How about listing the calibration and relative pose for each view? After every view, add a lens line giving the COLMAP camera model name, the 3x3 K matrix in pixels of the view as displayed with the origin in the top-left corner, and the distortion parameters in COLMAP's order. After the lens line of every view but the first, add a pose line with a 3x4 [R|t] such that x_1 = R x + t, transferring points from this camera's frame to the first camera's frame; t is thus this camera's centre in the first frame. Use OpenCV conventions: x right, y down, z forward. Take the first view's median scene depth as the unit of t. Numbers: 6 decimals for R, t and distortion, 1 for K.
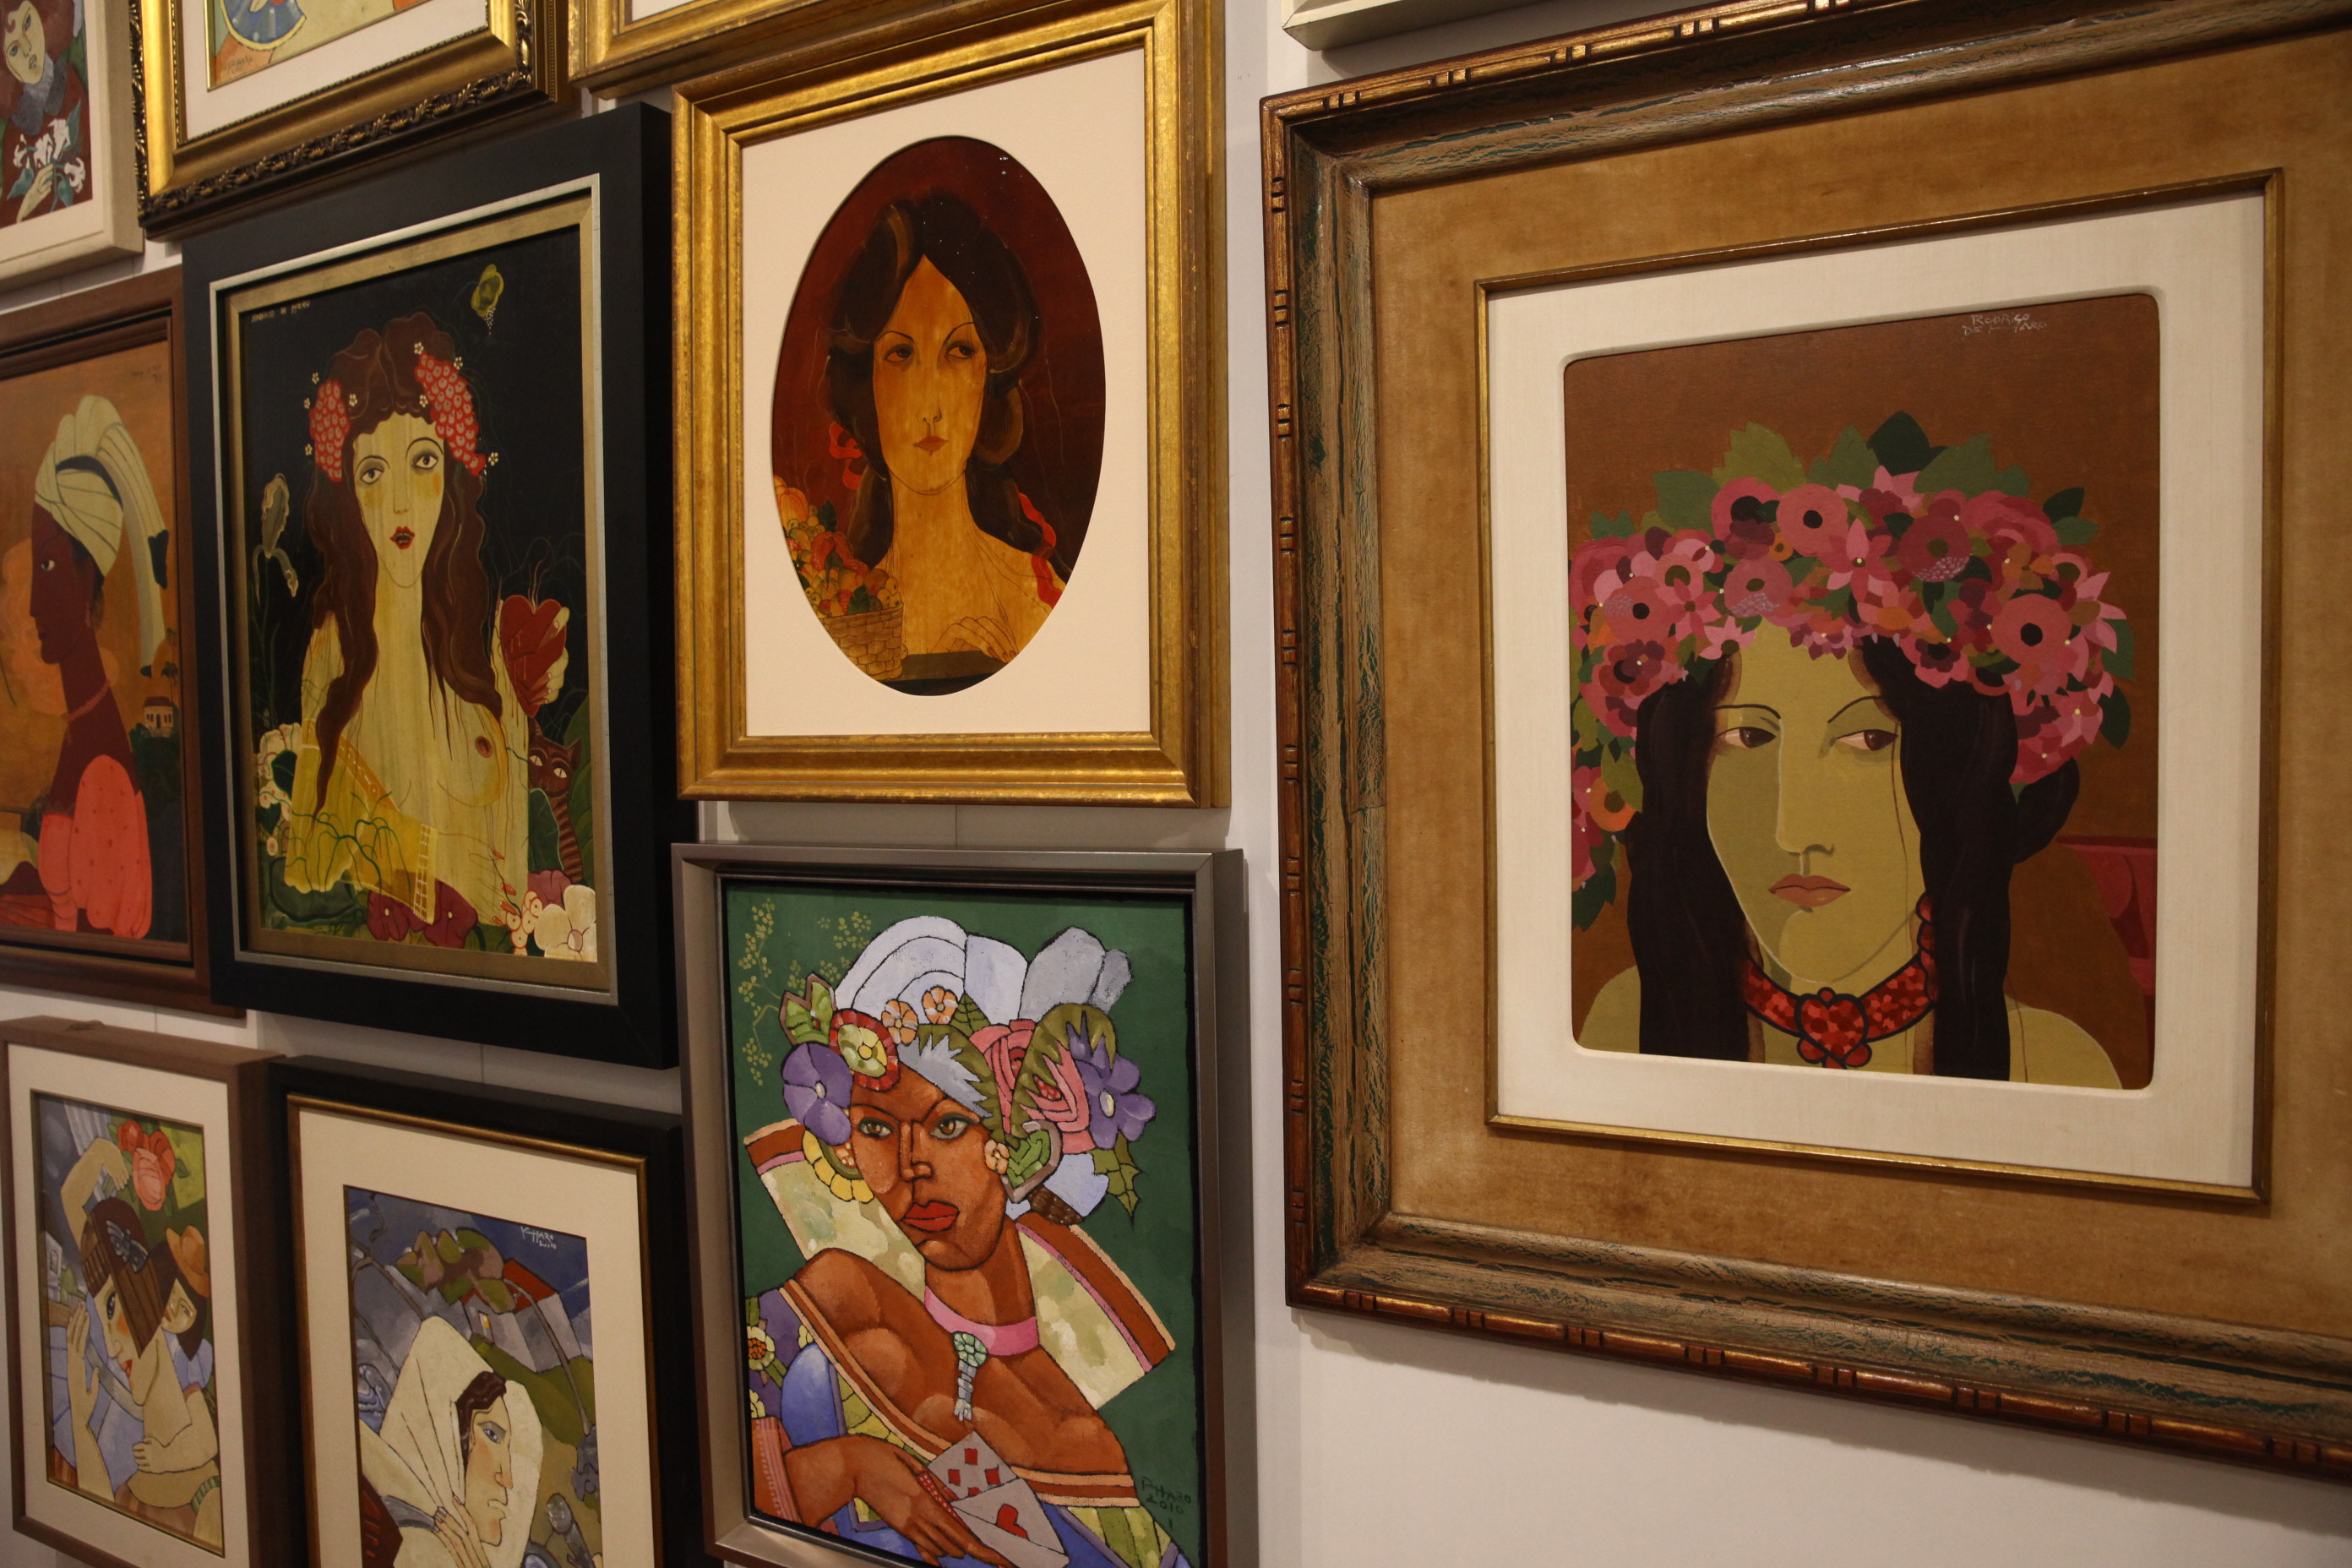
lens RADIAL K [[1599.9, 0, 1175.9], [0, 1599.9, 787.8], [0, 0, 1]] dist [-0.112813, 0.080874]
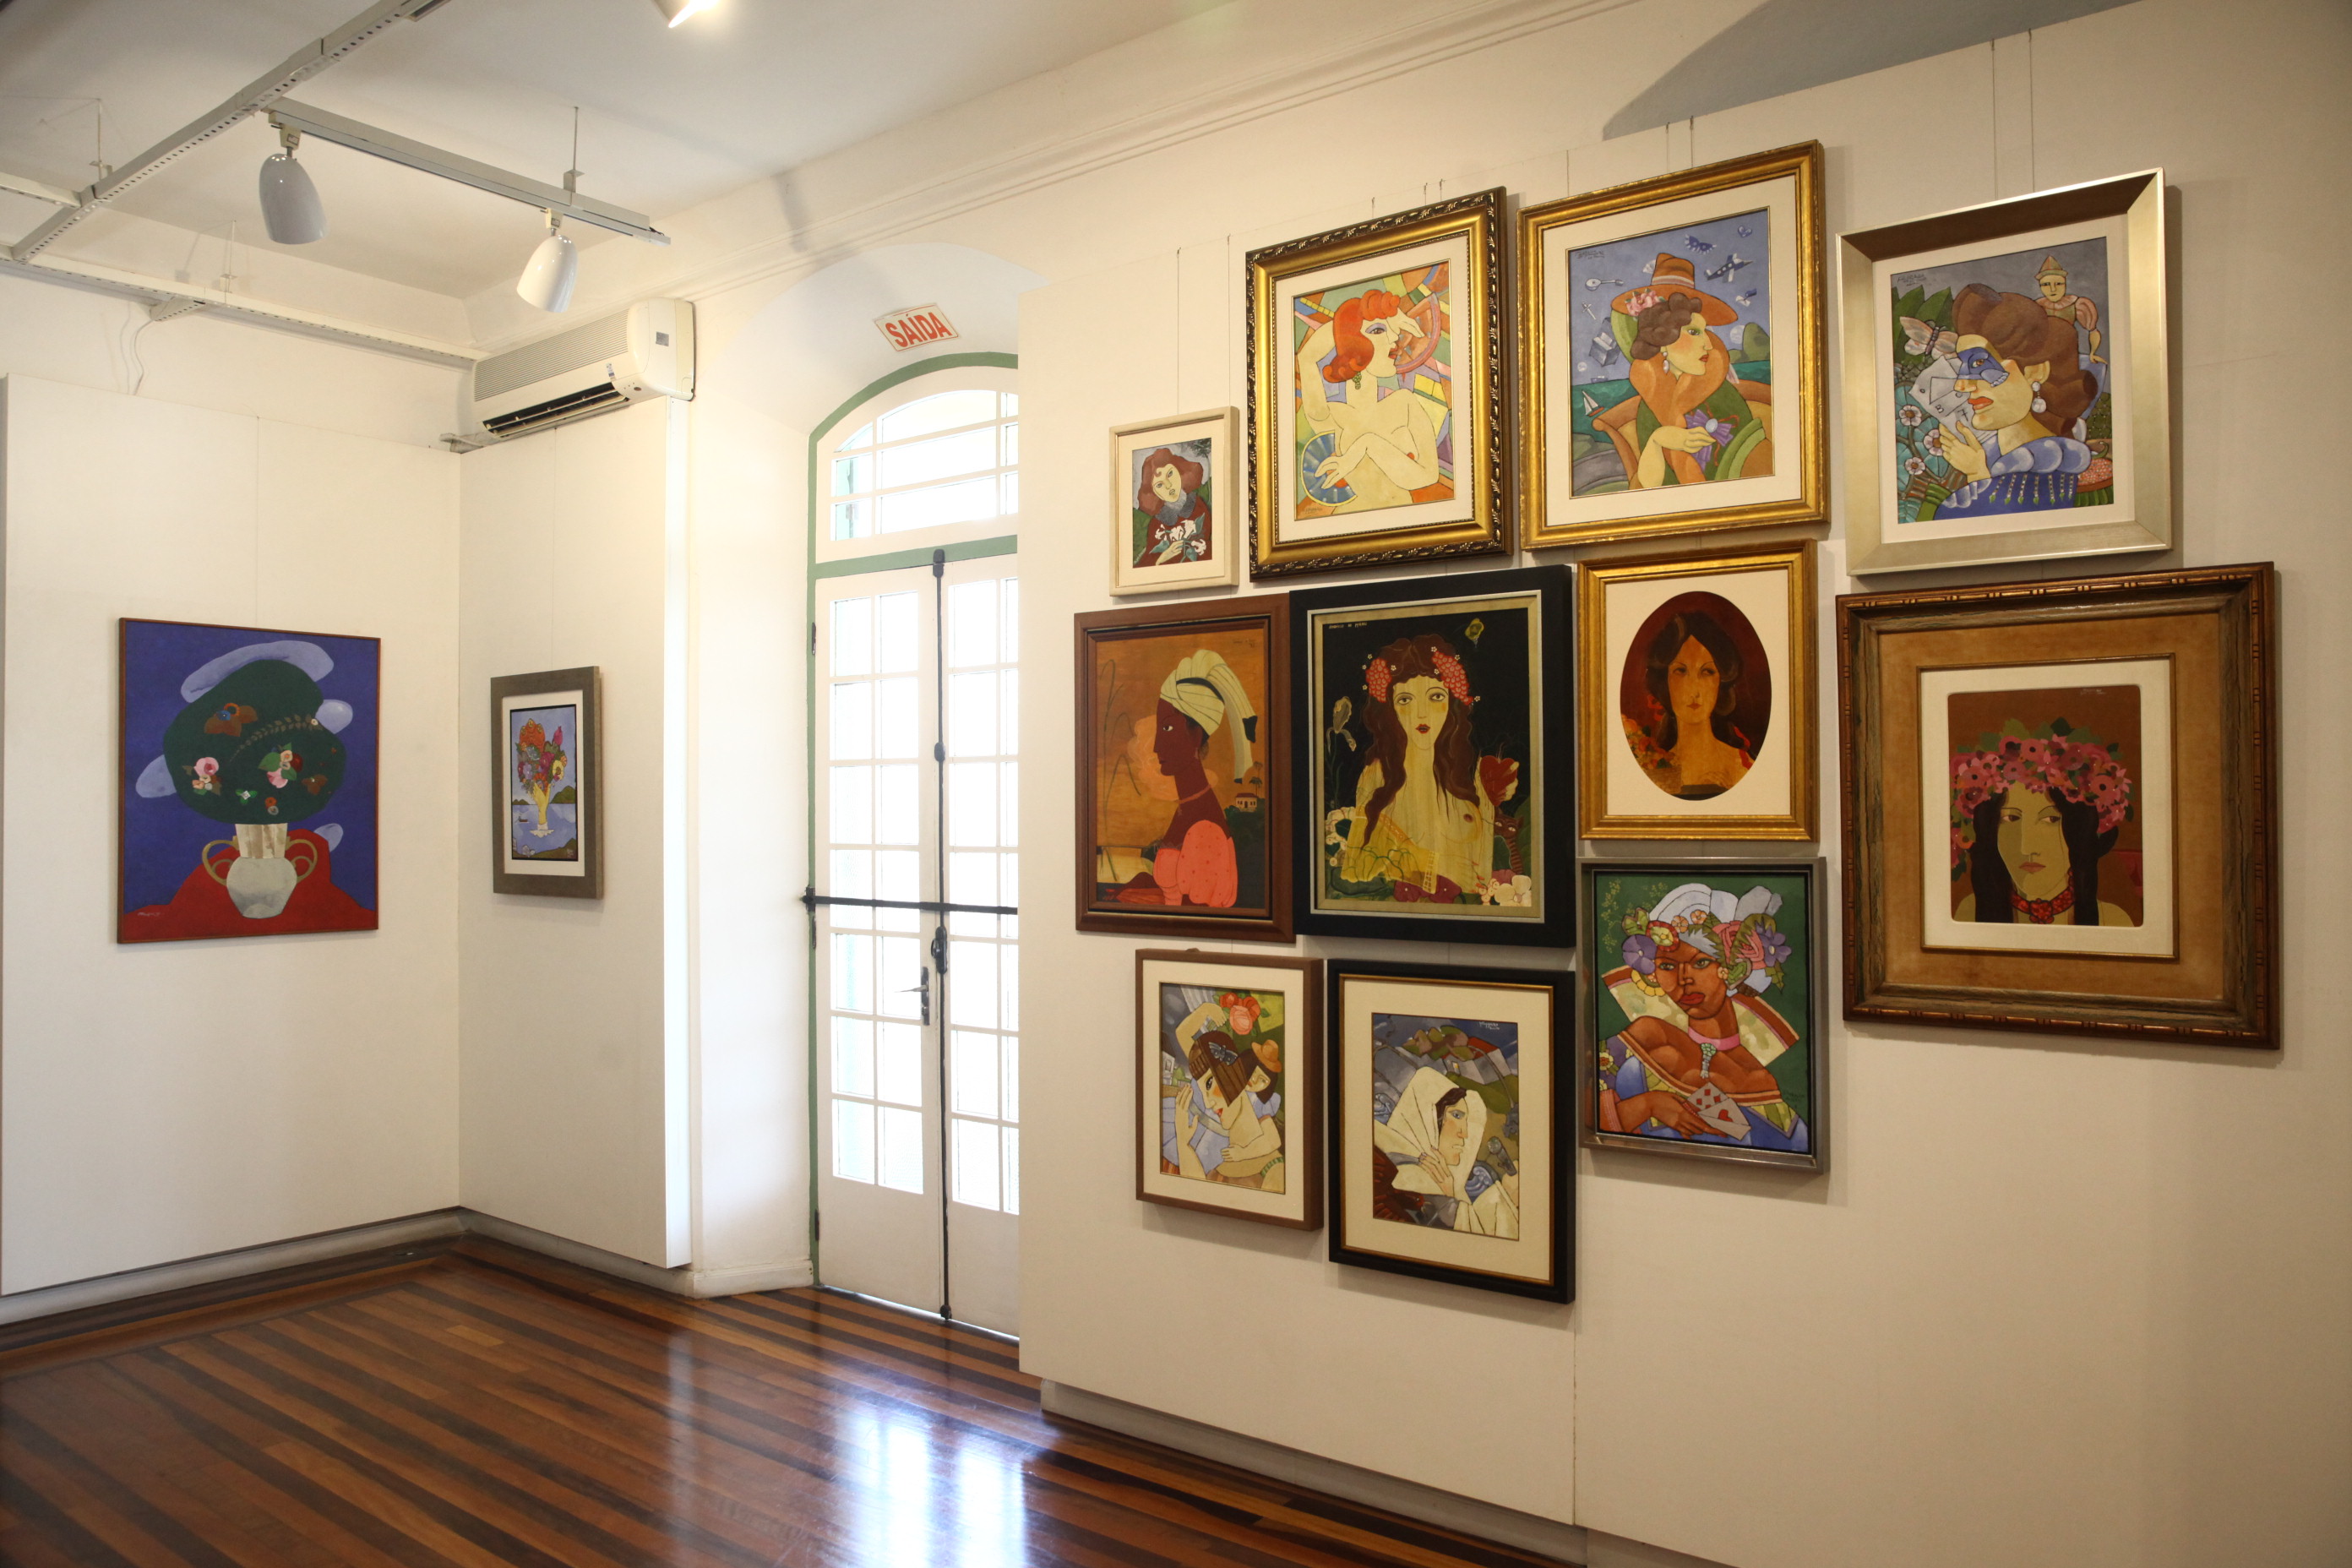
lens RADIAL K [[1622.9, 0, 1176.0], [0, 1622.9, 784.0], [0, 0, 1]] dist [-0.107409, 0.086708]
pose [[0.988142, 0.006257, -0.153414, -0.549345], [-0.014063, 0.998658, -0.049850, 0.055520], [0.152896, 0.051417, 0.986904, -1.635448]]
